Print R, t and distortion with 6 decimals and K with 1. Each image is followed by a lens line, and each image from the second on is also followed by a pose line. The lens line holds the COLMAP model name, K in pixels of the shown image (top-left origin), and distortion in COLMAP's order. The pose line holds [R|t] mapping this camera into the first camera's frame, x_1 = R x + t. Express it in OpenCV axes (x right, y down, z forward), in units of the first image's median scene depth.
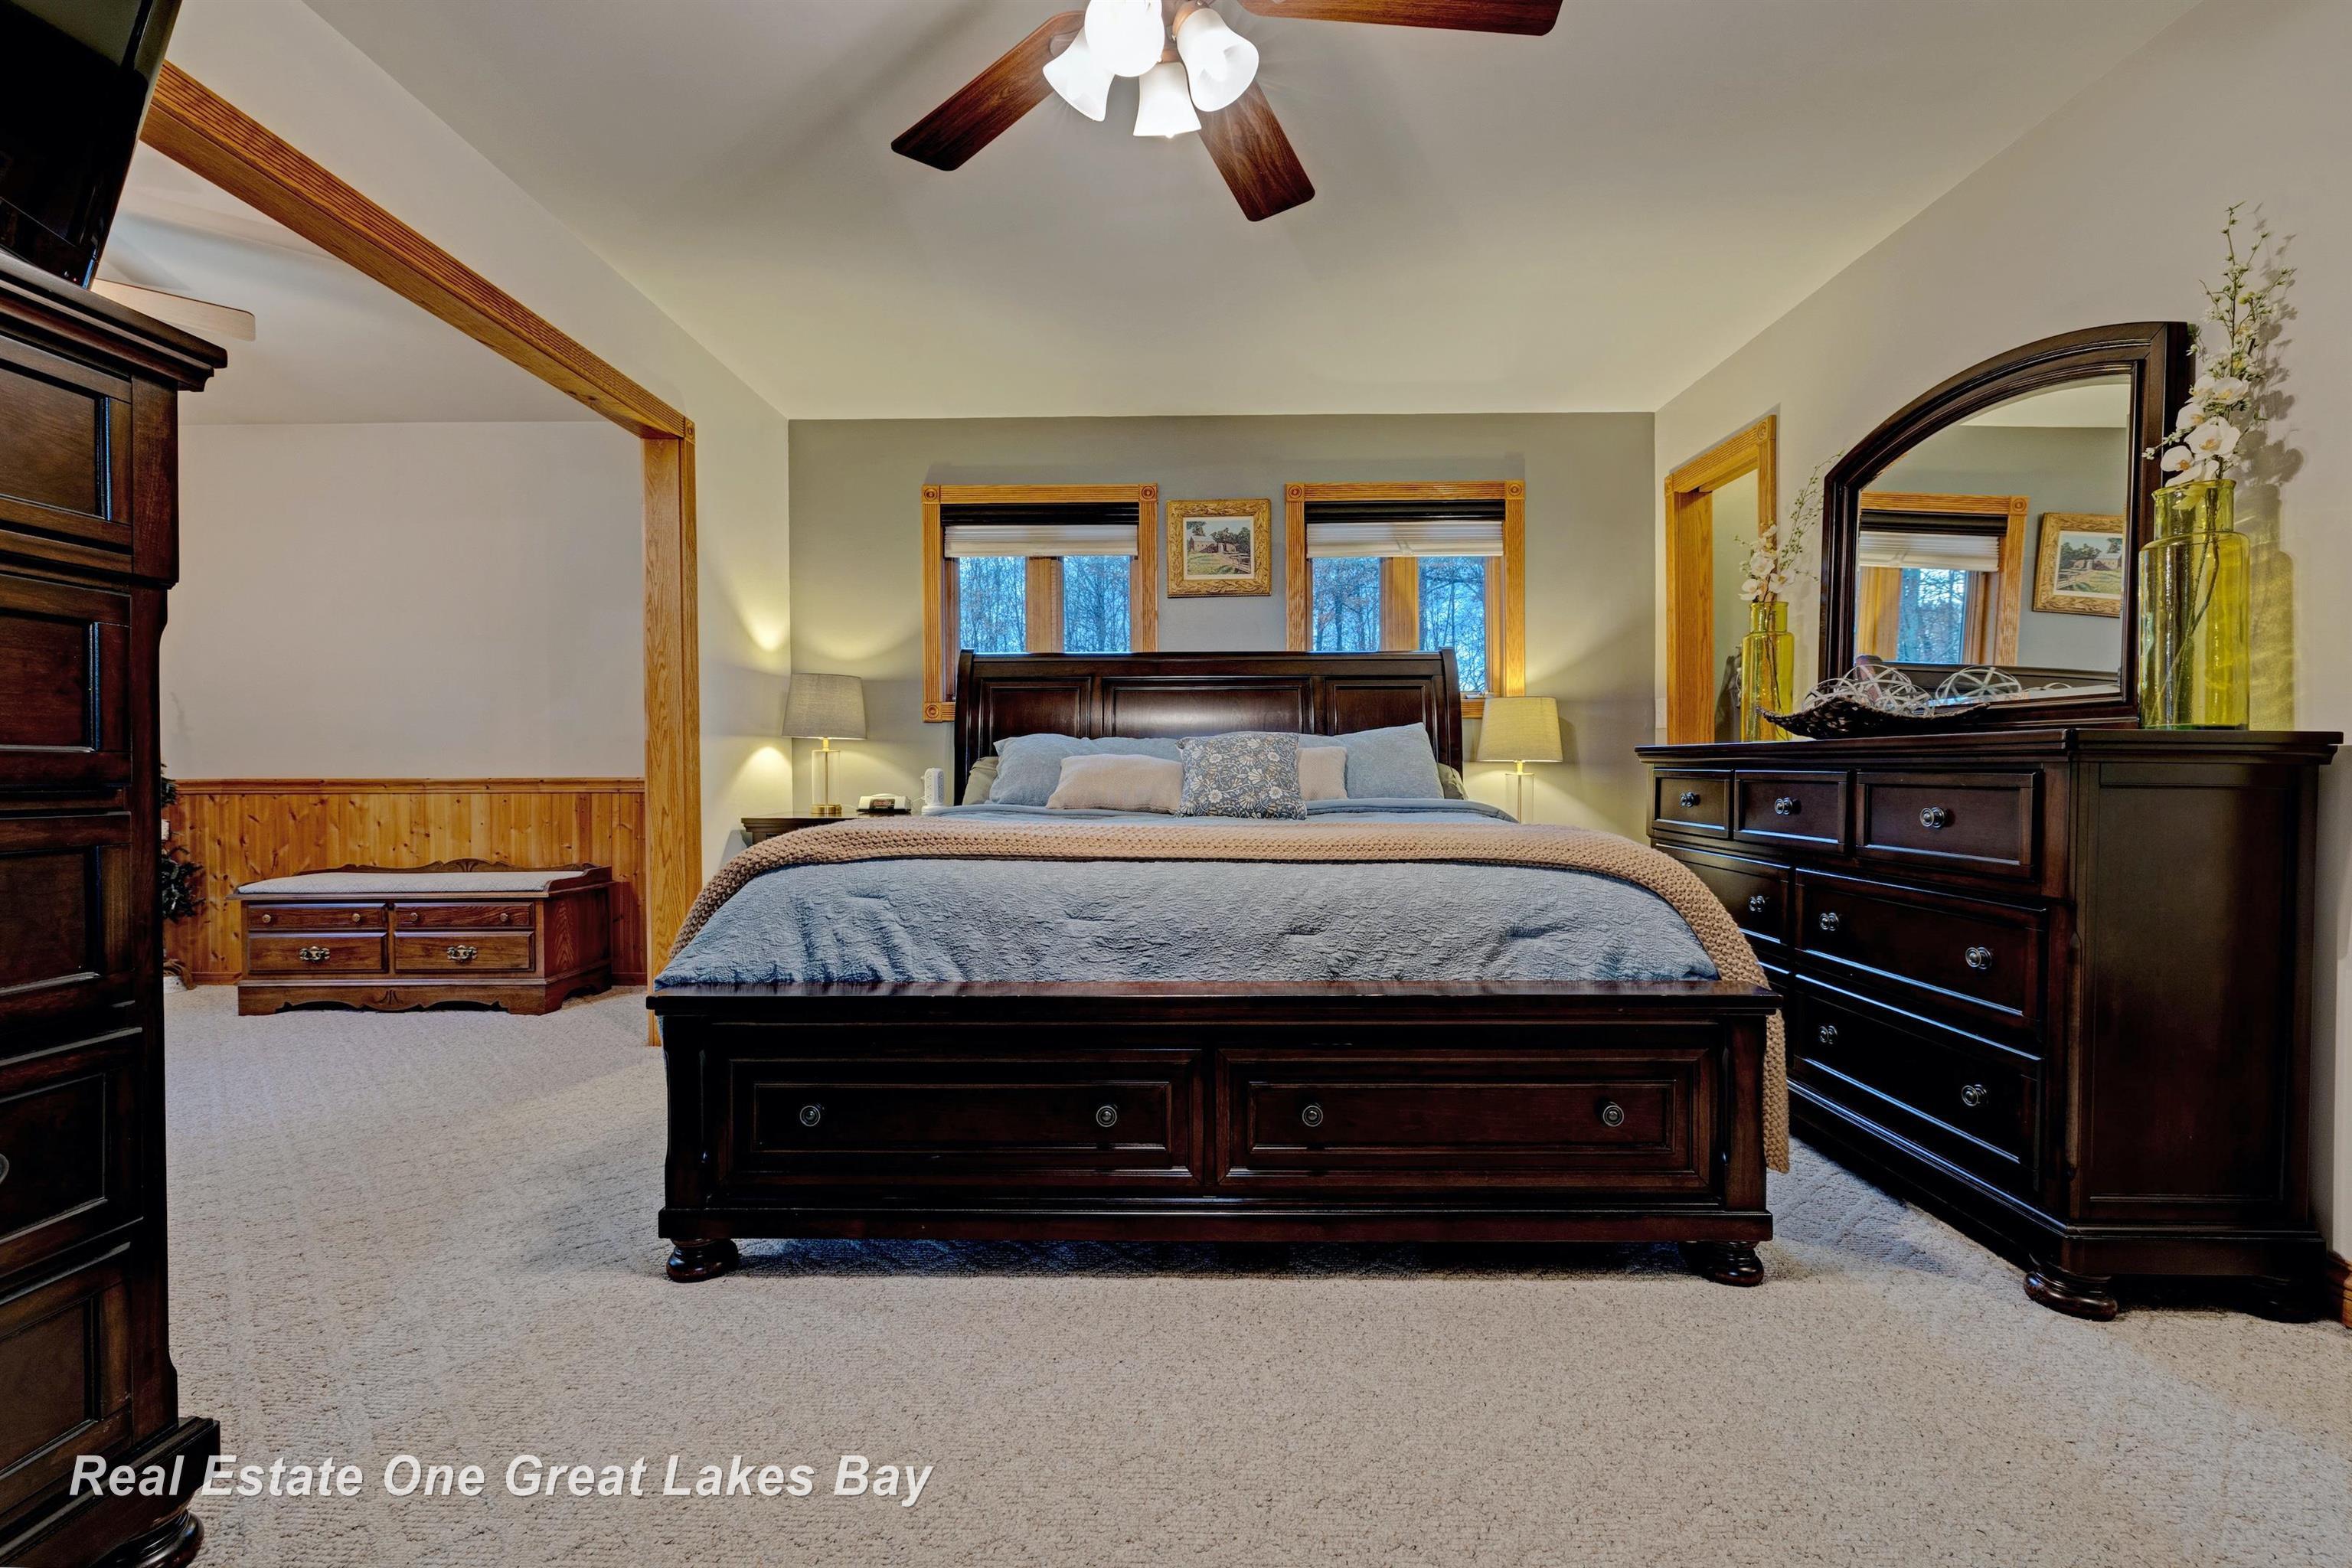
lens RADIAL K [[1008.2, 0, 1173.9], [0, 1008.2, 777.8], [0, 0, 1]] dist [-0.000795, 0.000046]
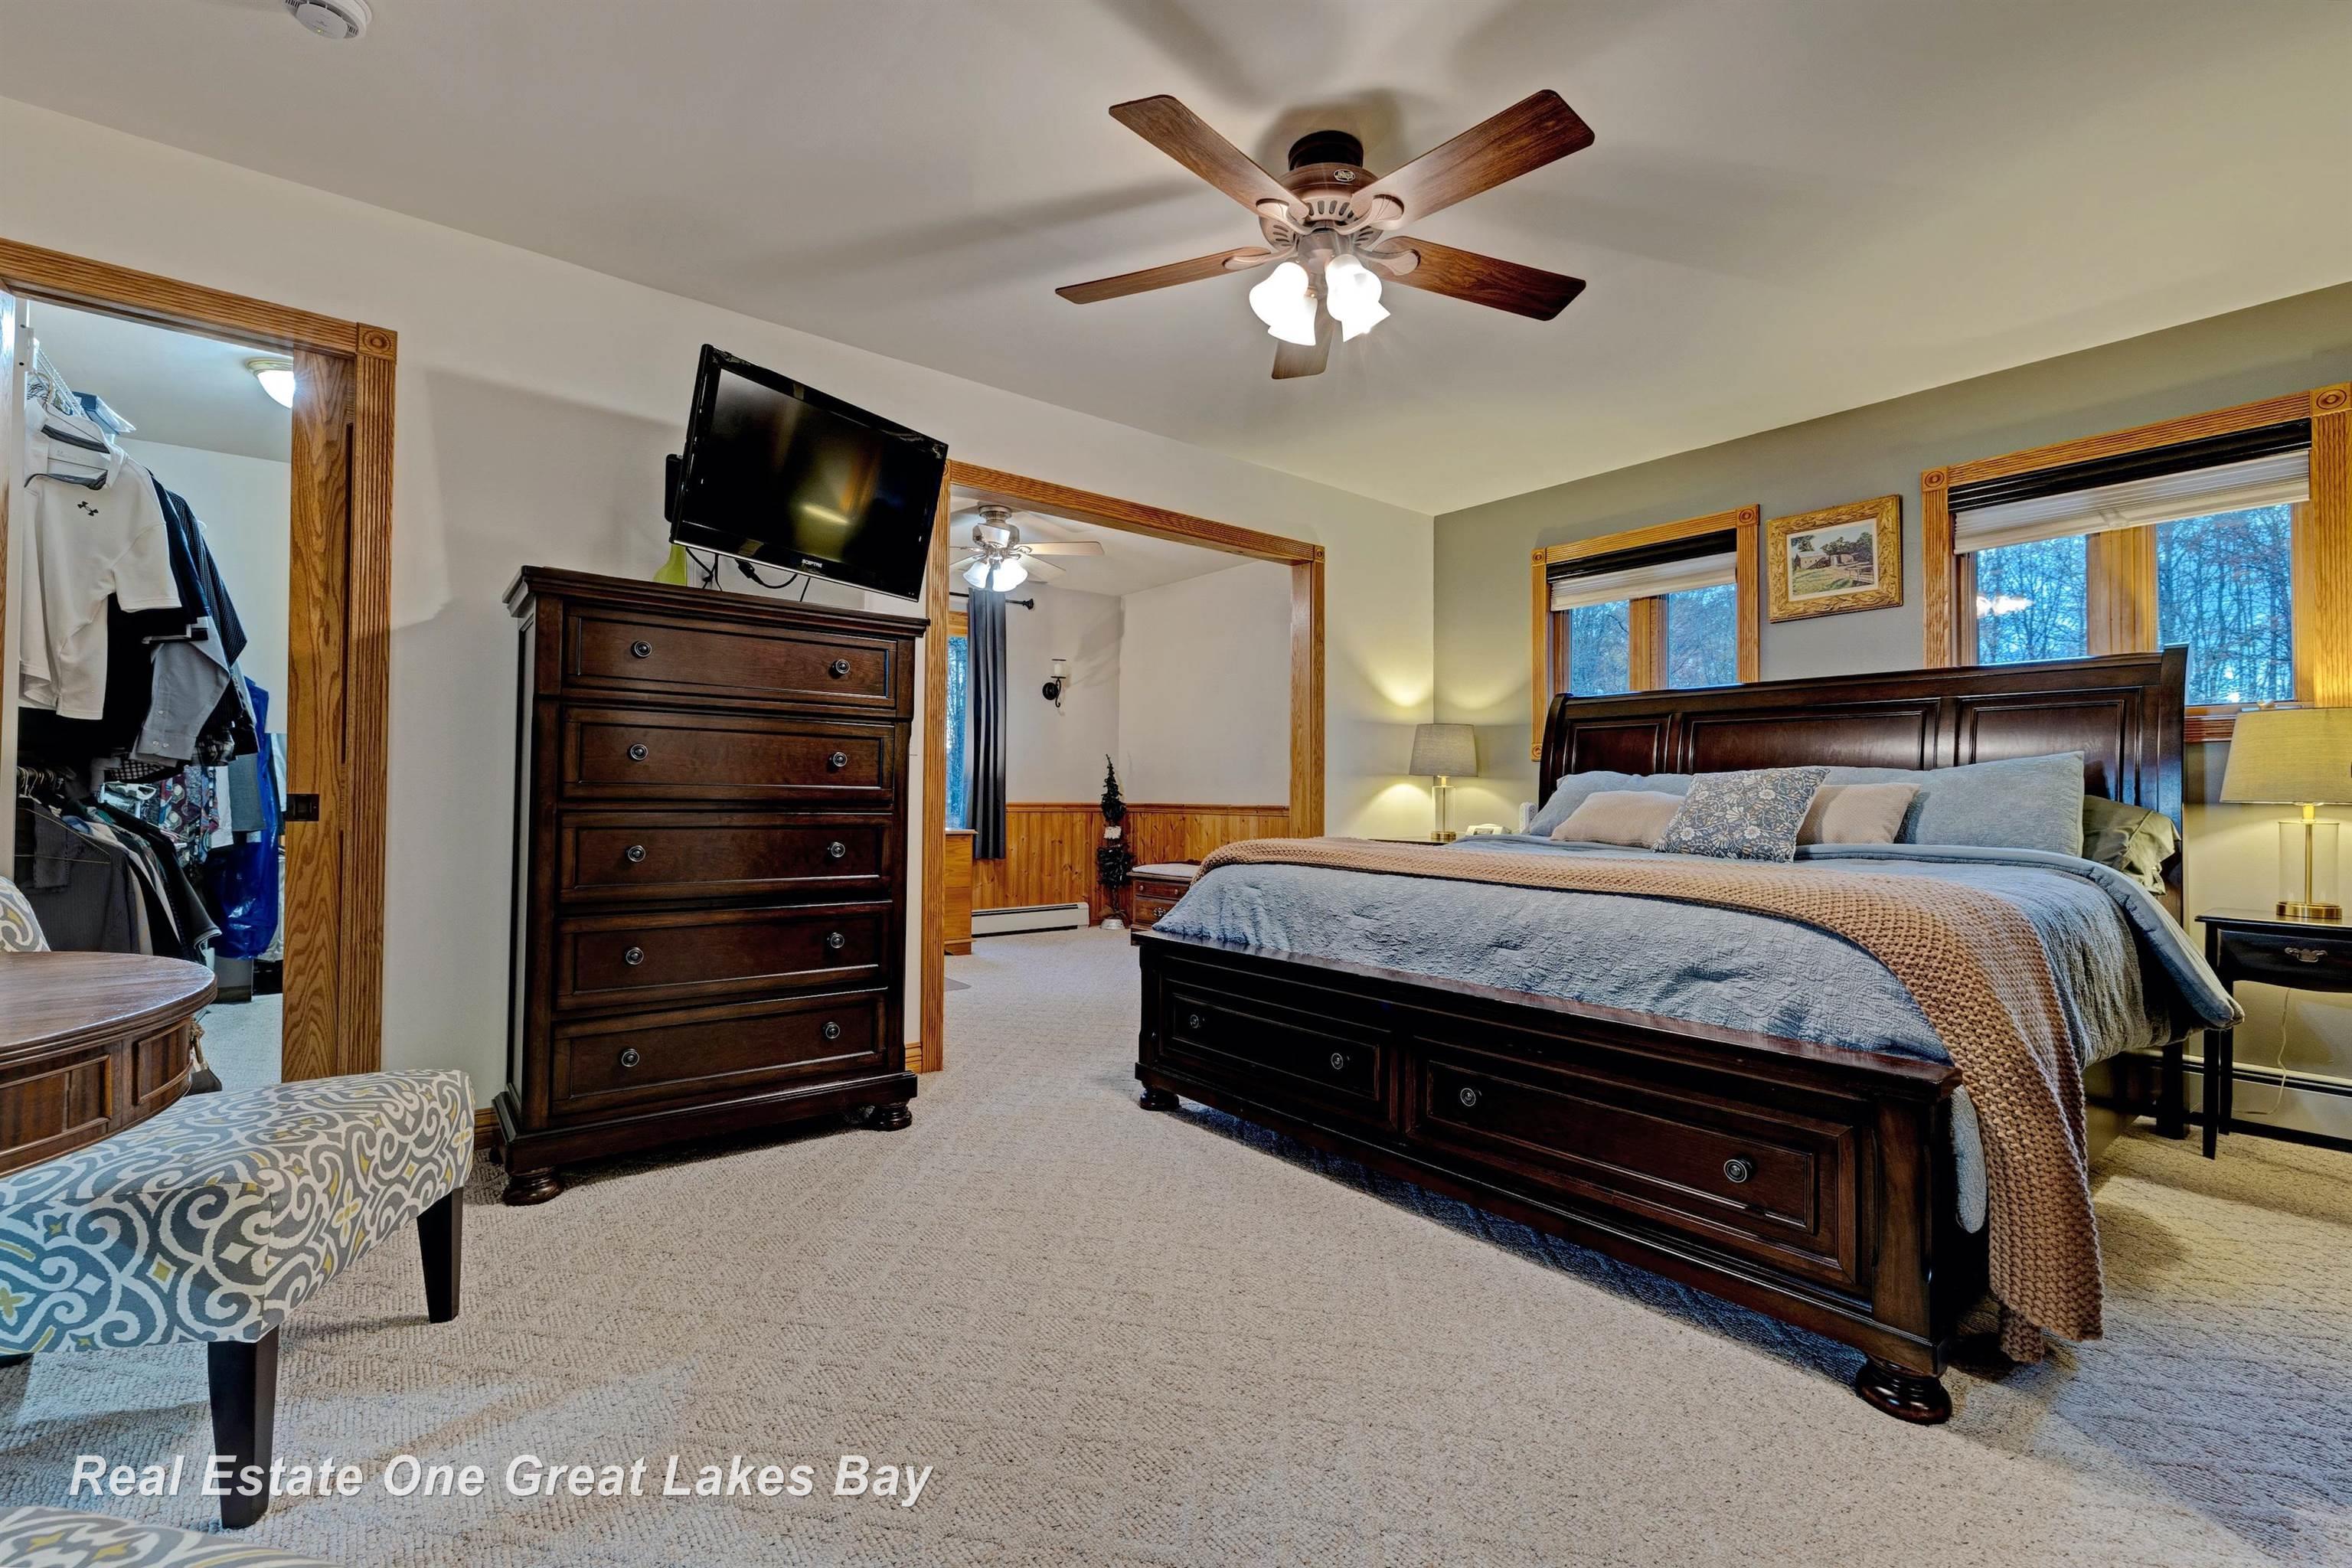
lens RADIAL K [[1008.2, 0, 1173.9], [0, 1008.2, 777.8], [0, 0, 1]] dist [-0.000795, 0.000046]
pose [[0.637563, -0.005052, -0.770382, 0.753317], [-0.020665, 0.999507, -0.023657, -0.004240], [0.770121, 0.031002, 0.637144, -0.030915]]
